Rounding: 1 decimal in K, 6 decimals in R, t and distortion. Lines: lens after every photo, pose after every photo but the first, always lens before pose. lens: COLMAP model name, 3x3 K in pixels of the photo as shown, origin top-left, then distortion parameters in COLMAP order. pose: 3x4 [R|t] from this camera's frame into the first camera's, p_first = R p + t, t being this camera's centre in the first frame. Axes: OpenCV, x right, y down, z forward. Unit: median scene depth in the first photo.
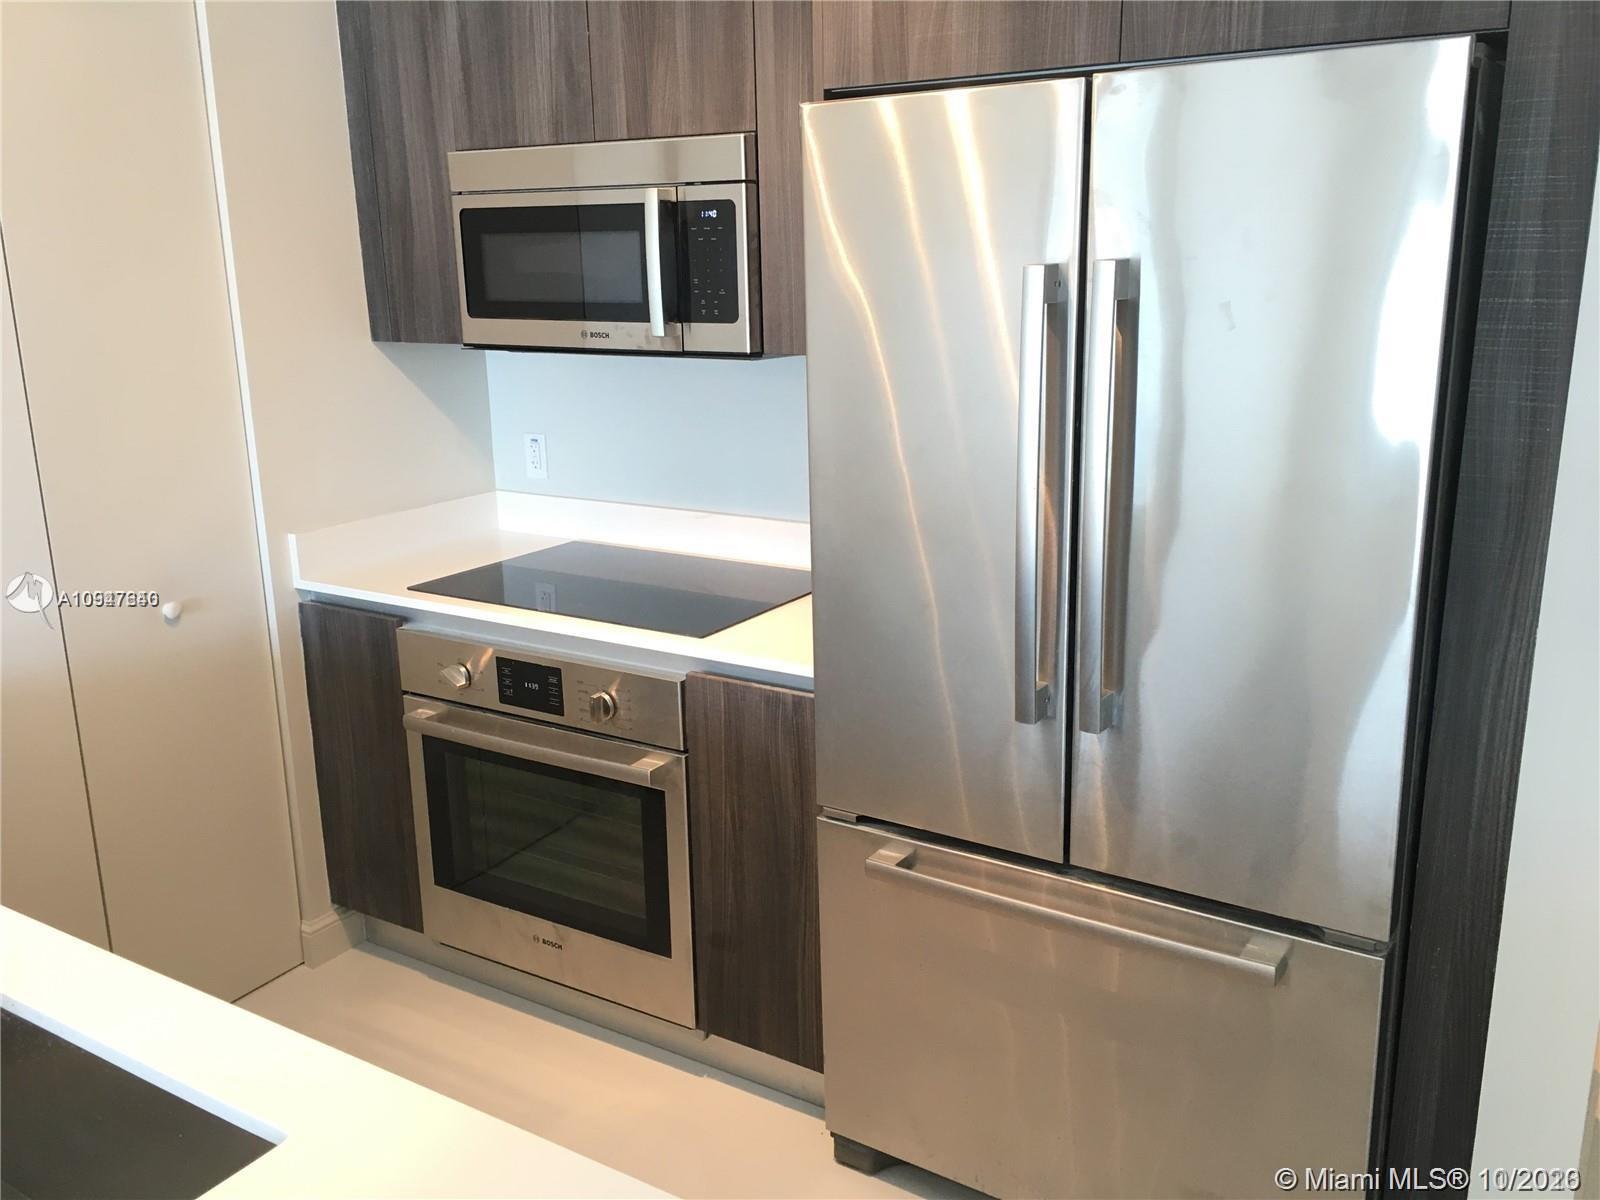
lens RADIAL K [[1377.0, 0, 800.0], [0, 1377.0, 600.0], [0, 0, 1]] dist [0.037022, -0.005774]
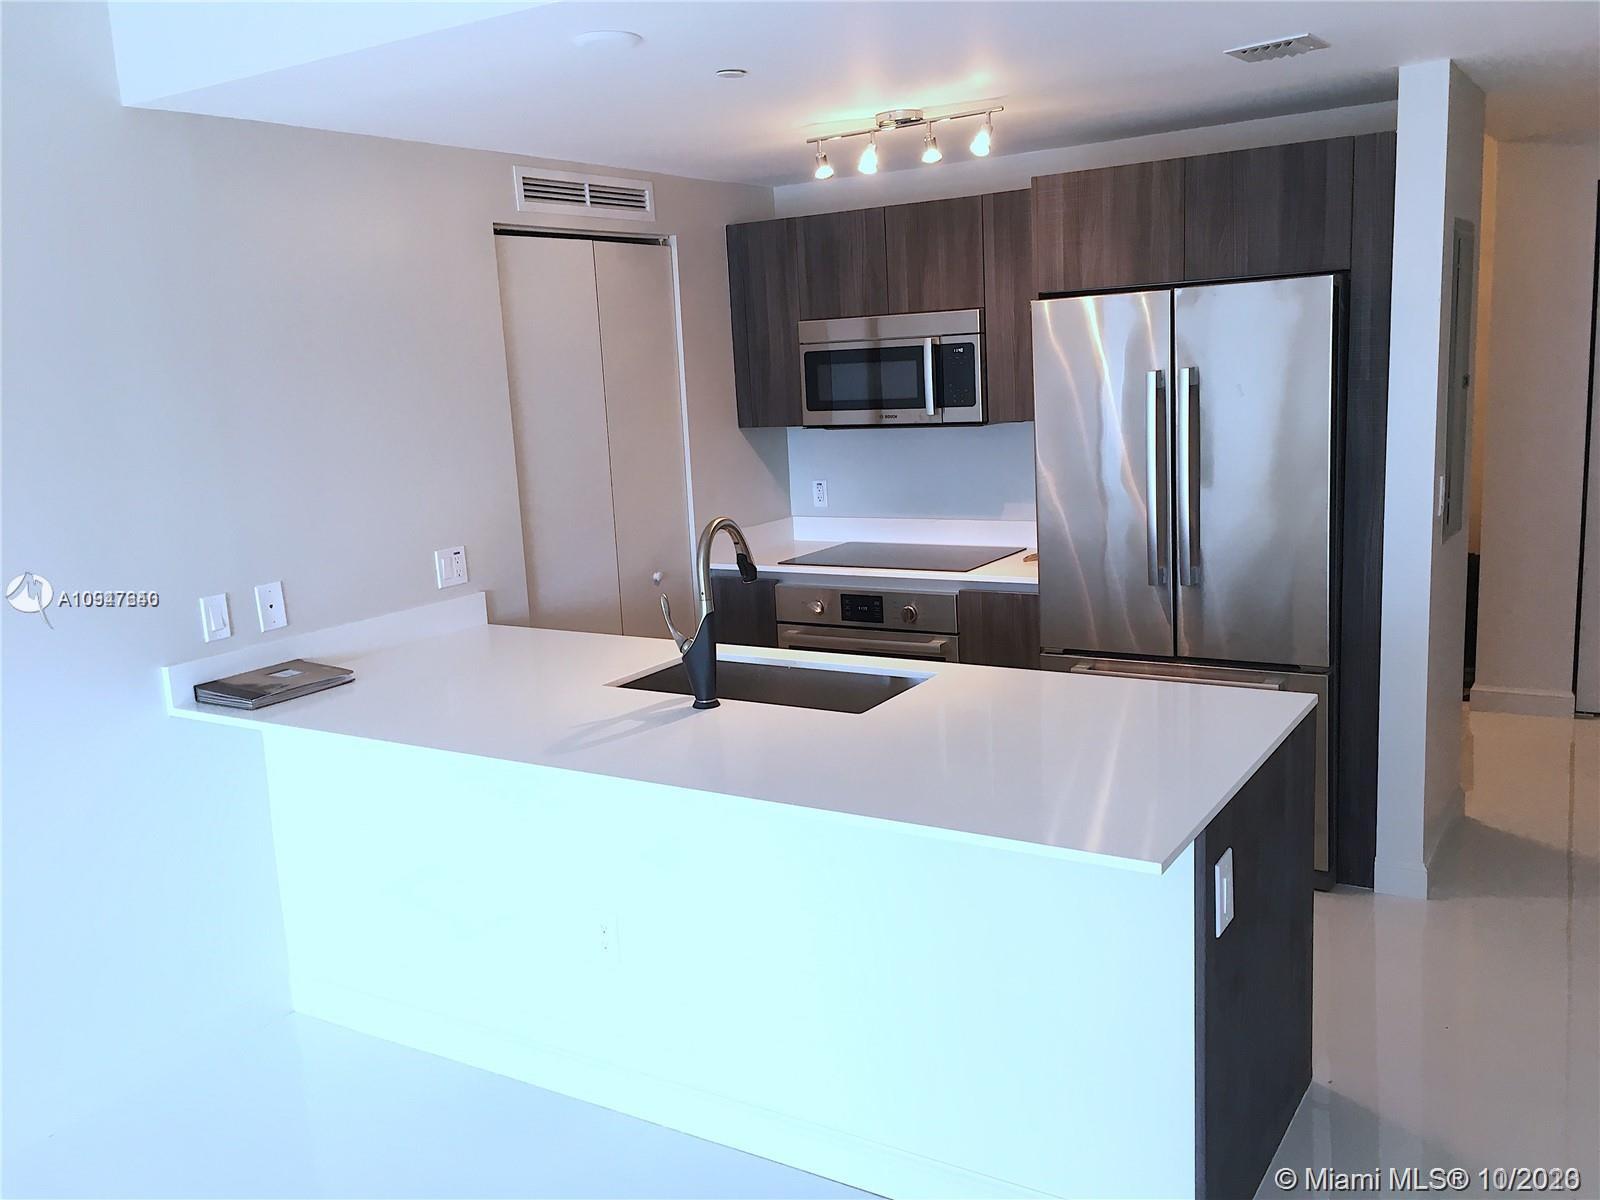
lens RADIAL K [[1331.2, 0, 800.0], [0, 1331.2, 600.0], [0, 0, 1]] dist [0.007509, 0.001678]
pose [[0.999260, -0.038330, -0.003350, -0.282391], [0.038009, 0.996894, -0.068974, 0.176115], [0.005984, 0.068795, 0.997613, -0.783362]]
